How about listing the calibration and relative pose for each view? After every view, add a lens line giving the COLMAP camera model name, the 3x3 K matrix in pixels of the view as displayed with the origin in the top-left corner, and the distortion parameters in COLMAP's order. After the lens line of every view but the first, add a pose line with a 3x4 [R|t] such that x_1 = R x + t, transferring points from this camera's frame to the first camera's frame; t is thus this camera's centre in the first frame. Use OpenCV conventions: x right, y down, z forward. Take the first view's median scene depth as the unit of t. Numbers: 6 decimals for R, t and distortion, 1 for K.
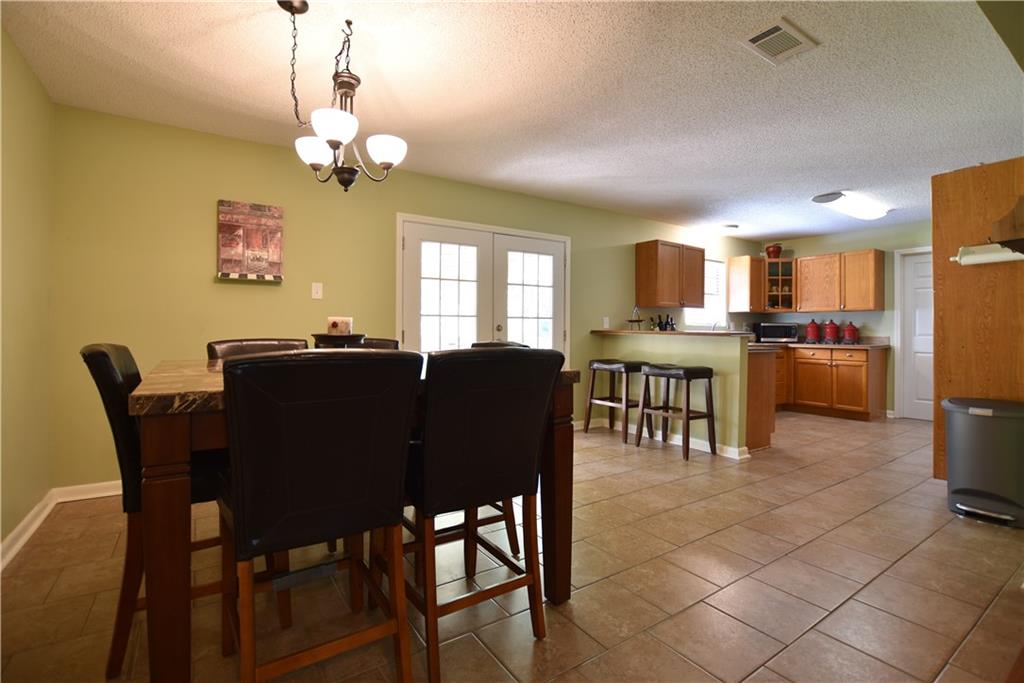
lens RADIAL K [[474.2, 0, 509.6], [0, 474.2, 326.4], [0, 0, 1]] dist [-0.030890, 0.005021]
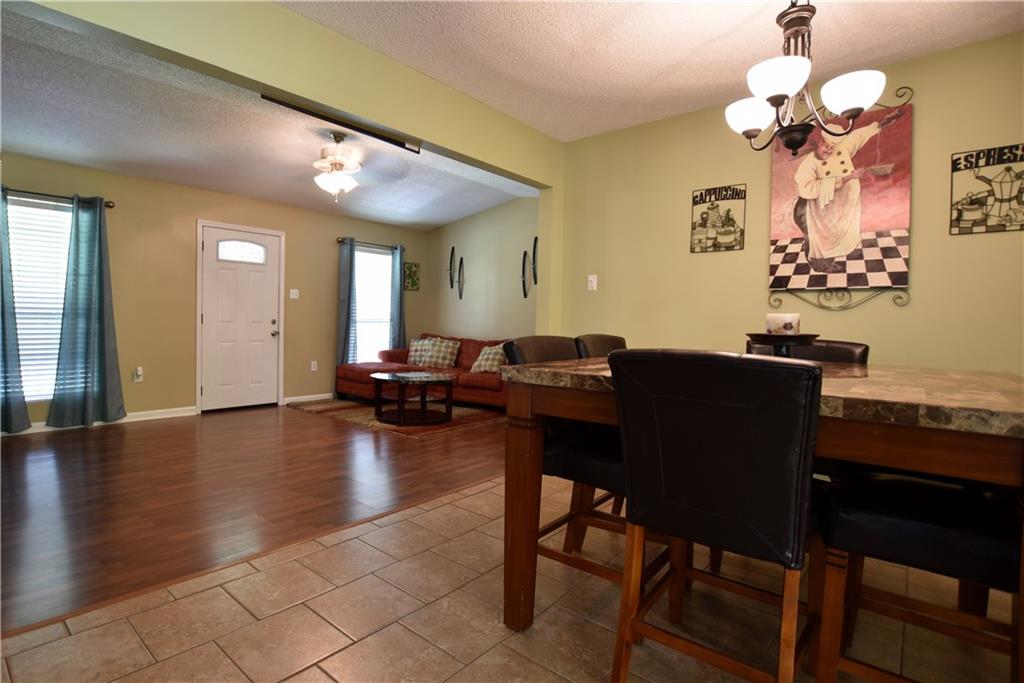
lens RADIAL K [[530.2, 0, 454.8], [0, 530.2, 329.9], [0, 0, 1]] dist [-0.005352, -0.001882]
pose [[-0.971817, -0.016684, -0.235143, 0.199675], [-0.019280, 0.999776, 0.008746, 0.005847], [0.234945, 0.013034, -0.971921, 0.835674]]
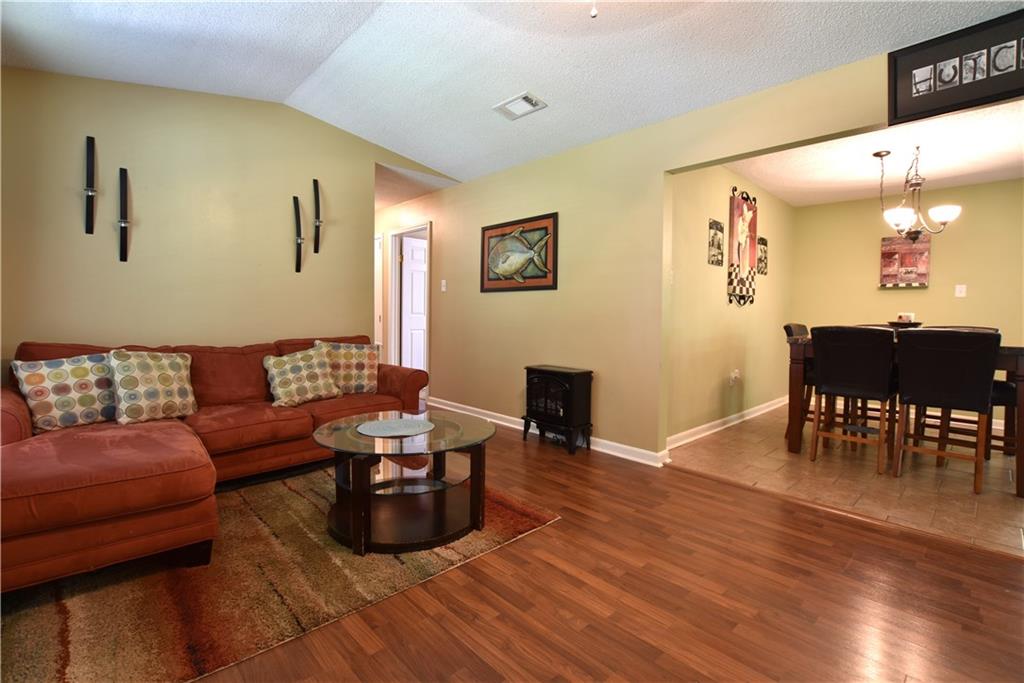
lens RADIAL K [[474.2, 0, 505.5], [0, 474.2, 329.5], [0, 0, 1]] dist [-0.030890, 0.005021]
pose [[0.163881, 0.033181, -0.985922, 0.551602], [-0.005064, 0.999449, 0.032795, -0.003140], [0.986467, -0.000382, 0.163959, -0.391262]]
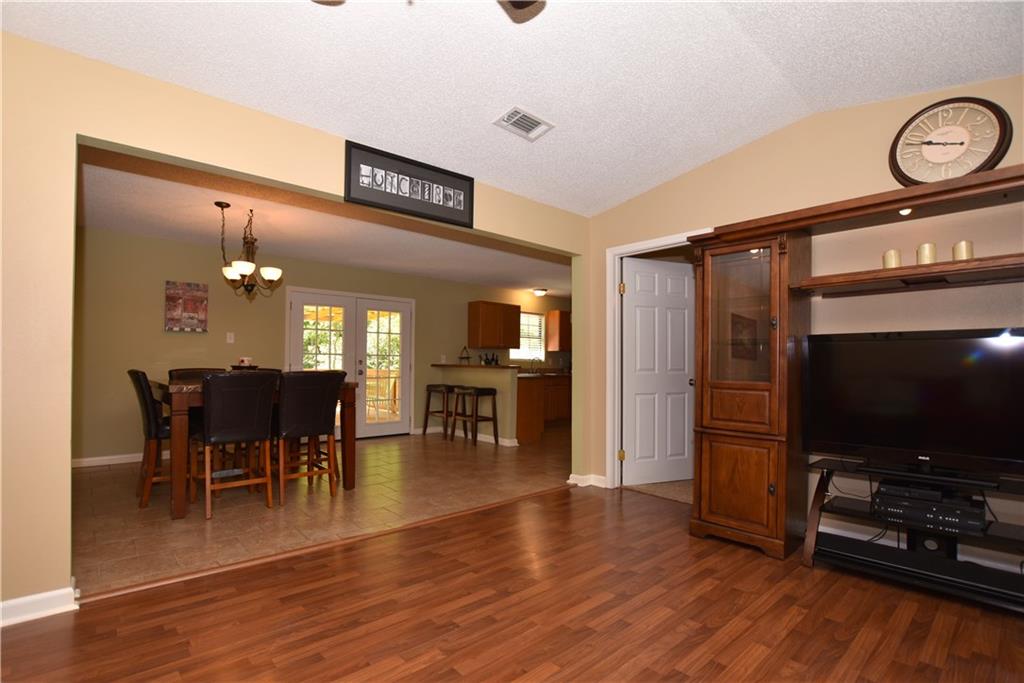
lens RADIAL K [[474.2, 0, 490.8], [0, 474.2, 353.3], [0, 0, 1]] dist [-0.030890, 0.005021]
pose [[0.991690, 0.007657, 0.128423, 0.199817], [-0.005805, 0.999874, -0.014786, -0.006021], [-0.128520, 0.013918, 0.991609, -0.529673]]
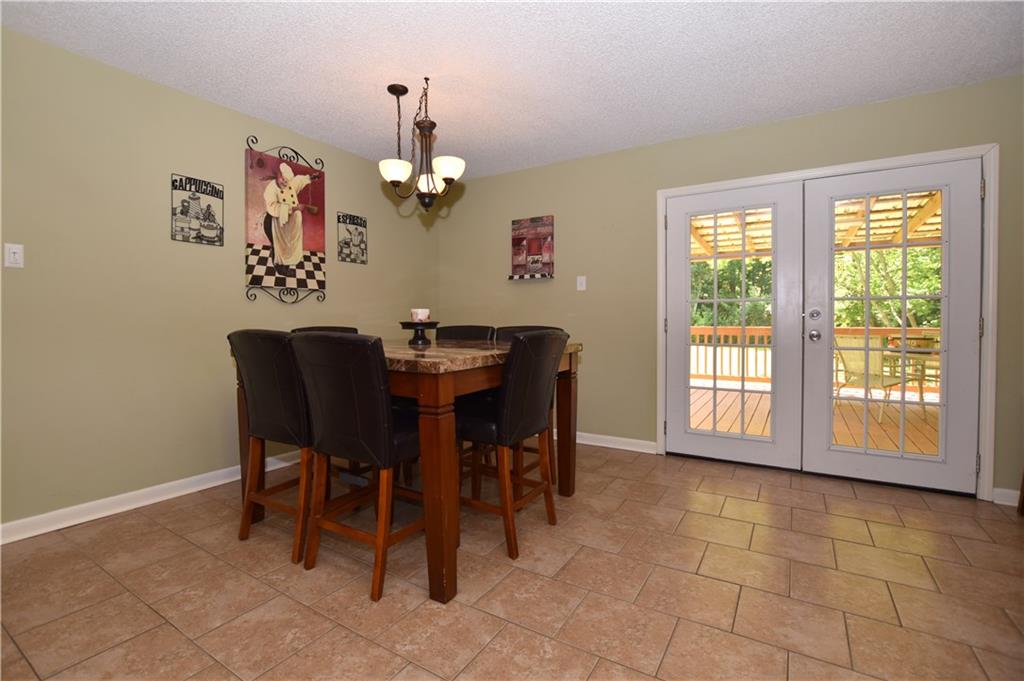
lens RADIAL K [[474.2, 0, 496.7], [0, 474.2, 325.9], [0, 0, 1]] dist [-0.030890, 0.005021]
pose [[0.402369, 0.008748, -0.915436, 0.439712], [0.010534, 0.999844, 0.014185, 0.005311], [0.915417, -0.015351, 0.402214, 0.310087]]
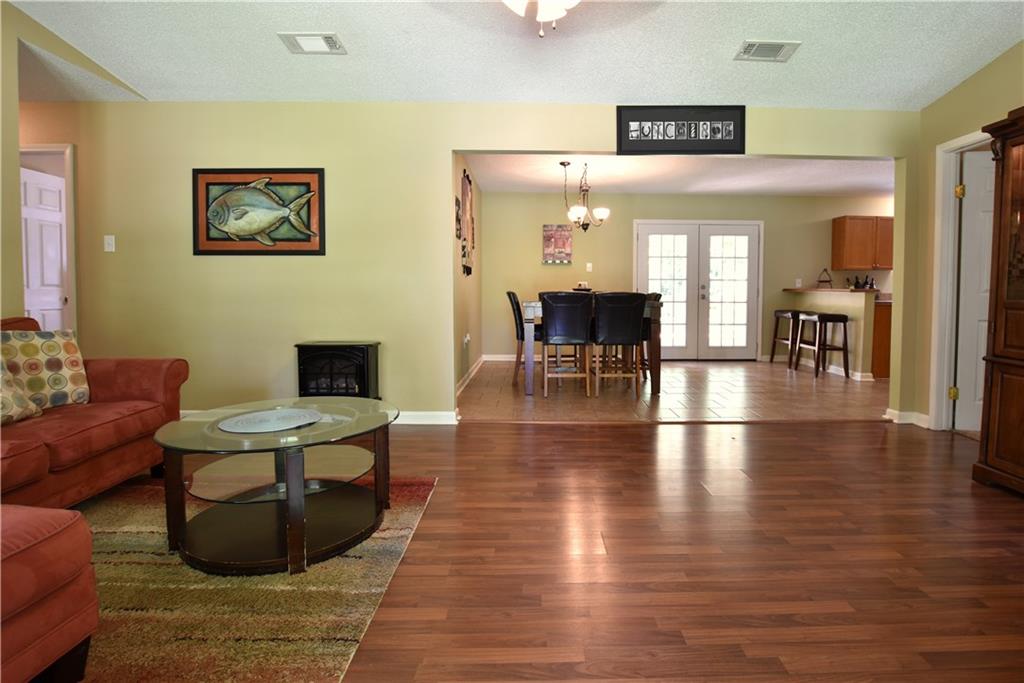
lens RADIAL K [[521.1, 0, 560.2], [0, 521.1, 305.6], [0, 0, 1]] dist [-0.018312, -0.001458]
pose [[0.856192, 0.014540, -0.516453, 0.470359], [0.003092, 0.999442, 0.033263, 0.006728], [0.516648, -0.030077, 0.855669, -0.697037]]
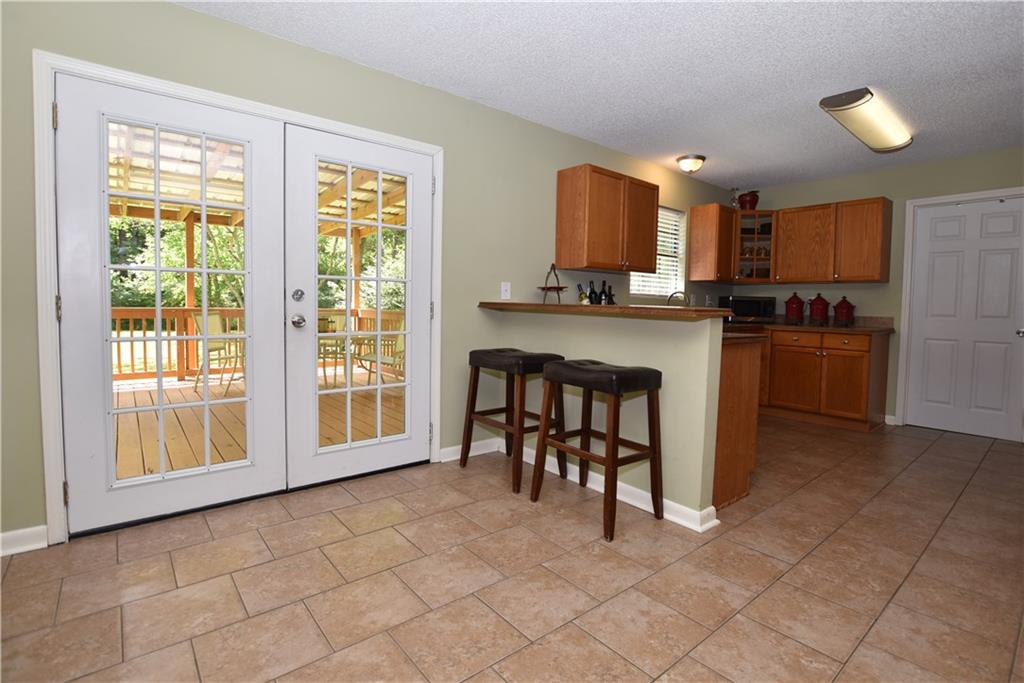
lens RADIAL K [[484.0, 0, 521.3], [0, 484.0, 326.2], [0, 0, 1]] dist [-0.025280, 0.001346]
pose [[0.993961, 0.009692, 0.109308, 0.188214], [-0.015719, 0.998395, 0.054412, 0.005606], [-0.108605, -0.055801, 0.992518, 0.418200]]
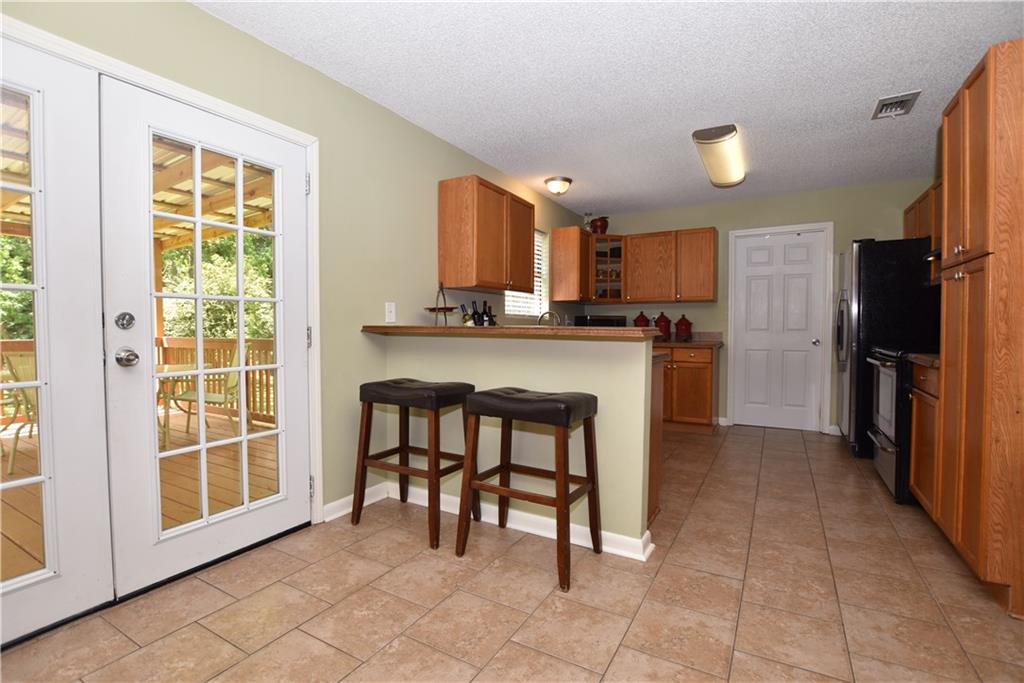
lens RADIAL K [[474.2, 0, 502.2], [0, 474.2, 342.1], [0, 0, 1]] dist [-0.030890, 0.005021]
pose [[0.901637, -0.018321, 0.432106, 0.097701], [0.000600, 0.999154, 0.041110, 0.006043], [-0.432494, -0.036807, 0.900885, 0.535677]]
